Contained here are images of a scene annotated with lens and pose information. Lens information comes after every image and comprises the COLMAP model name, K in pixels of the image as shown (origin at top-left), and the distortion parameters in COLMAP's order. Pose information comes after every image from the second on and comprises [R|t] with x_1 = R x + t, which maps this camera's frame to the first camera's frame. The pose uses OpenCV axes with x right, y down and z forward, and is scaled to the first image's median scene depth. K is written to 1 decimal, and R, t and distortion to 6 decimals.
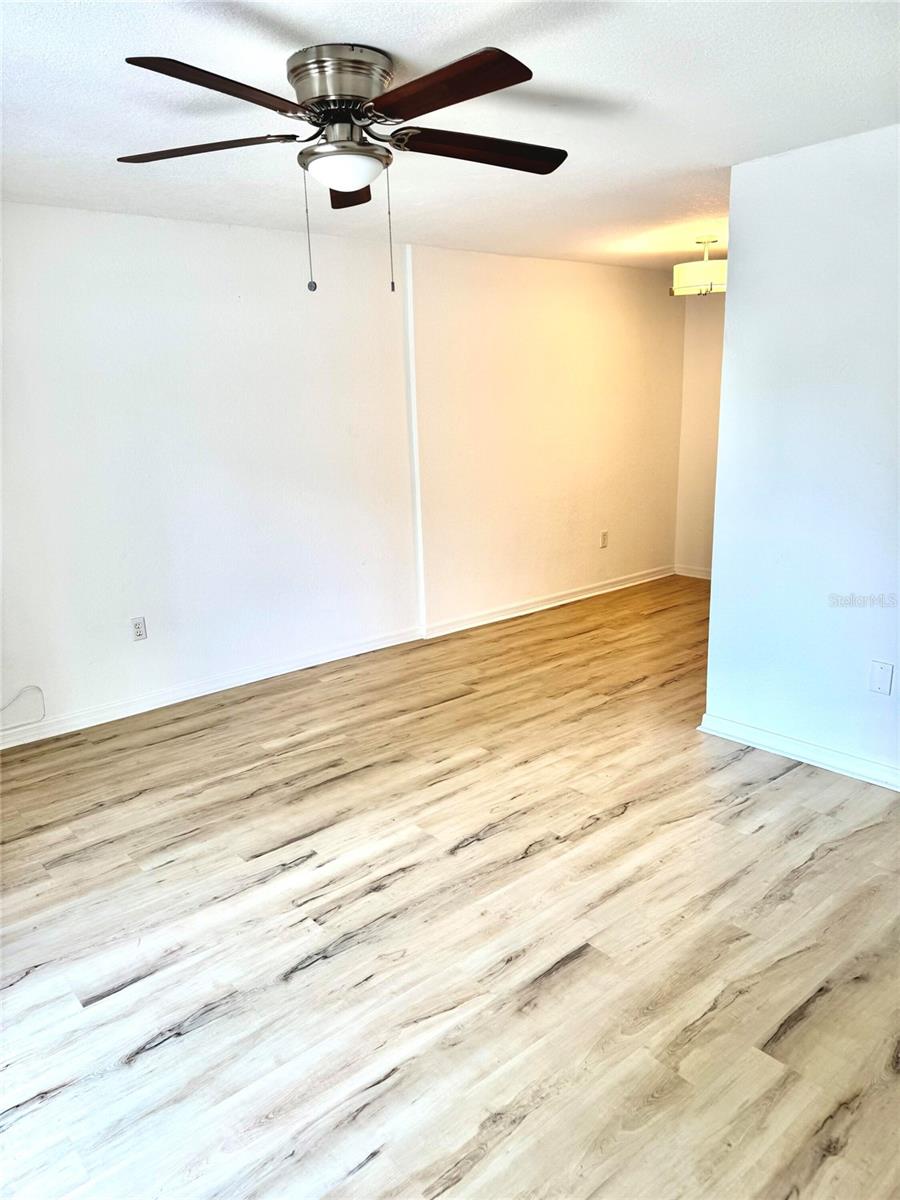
lens RADIAL K [[841.3, 0, 450.0], [0, 841.3, 600.0], [0, 0, 1]] dist [0.092593, -0.105804]
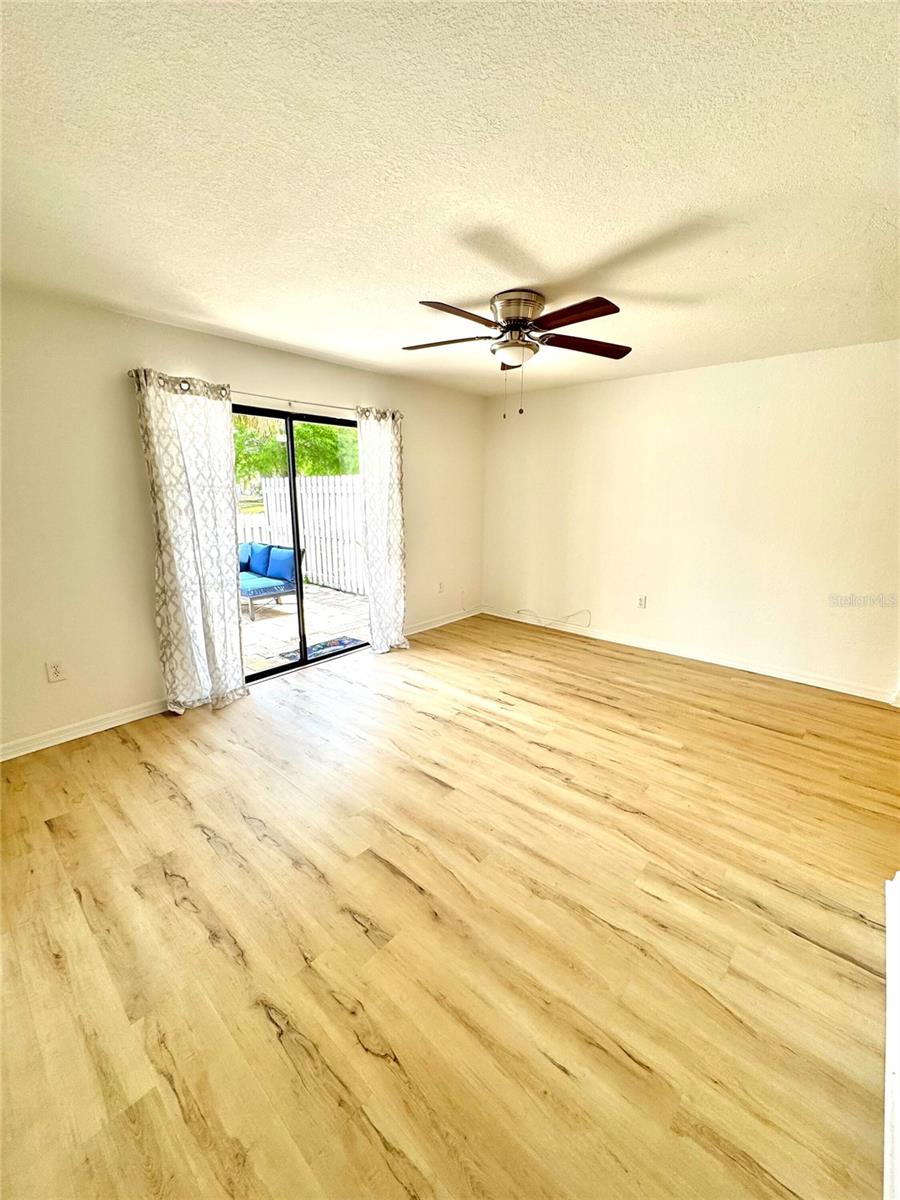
lens RADIAL K [[477.7, 0, 449.5], [0, 477.7, 597.6], [0, 0, 1]] dist [-0.001712, -0.000167]
pose [[0.132552, 0.255210, -0.957757, 0.732890], [-0.246079, 0.944503, 0.217621, -0.126571], [0.960143, 0.206838, 0.187997, 0.542286]]
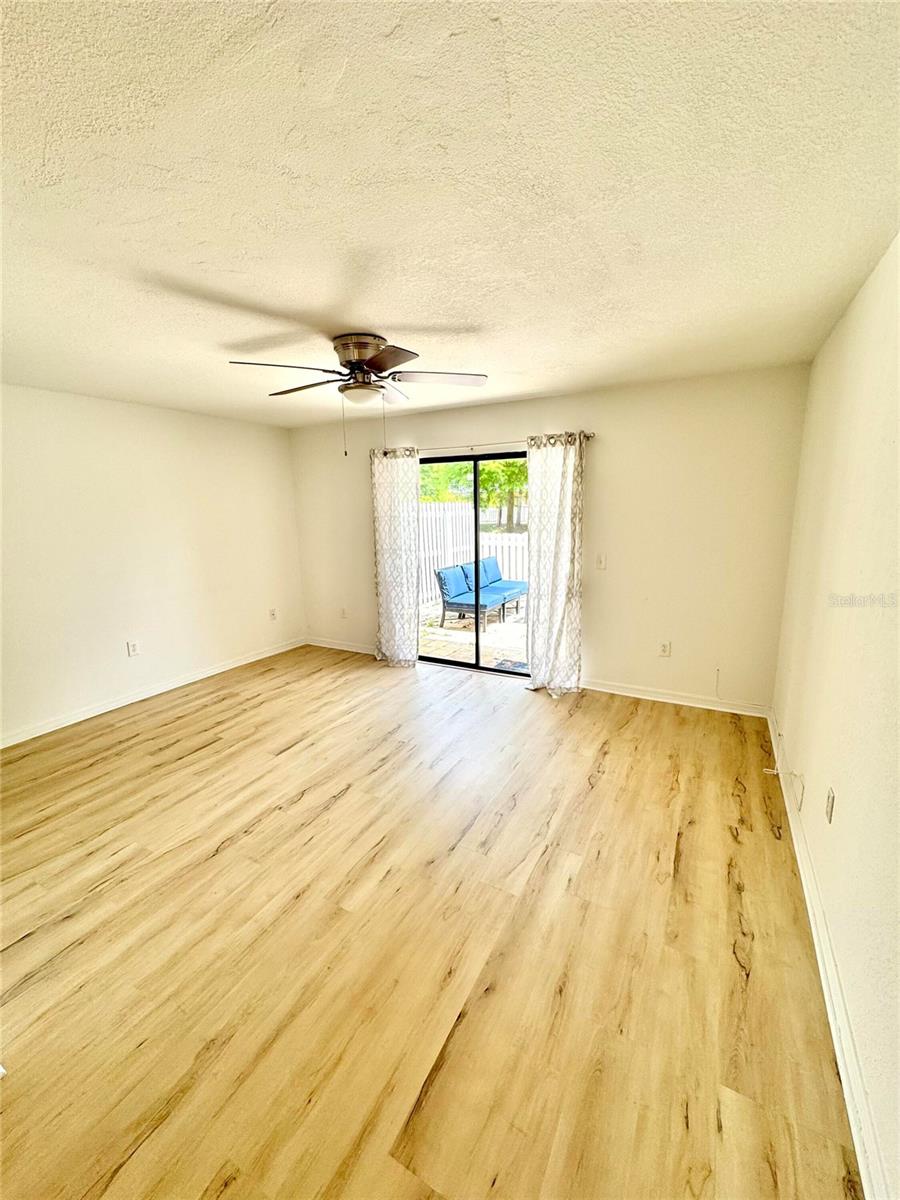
lens RADIAL K [[477.7, 0, 449.5], [0, 477.7, 597.6], [0, 0, 1]] dist [-0.001712, -0.000167]
pose [[-0.936099, 0.116607, -0.331847, 0.077024], [-0.033990, 0.909046, 0.415307, -0.380583], [0.350091, 0.400048, -0.846993, 1.529228]]
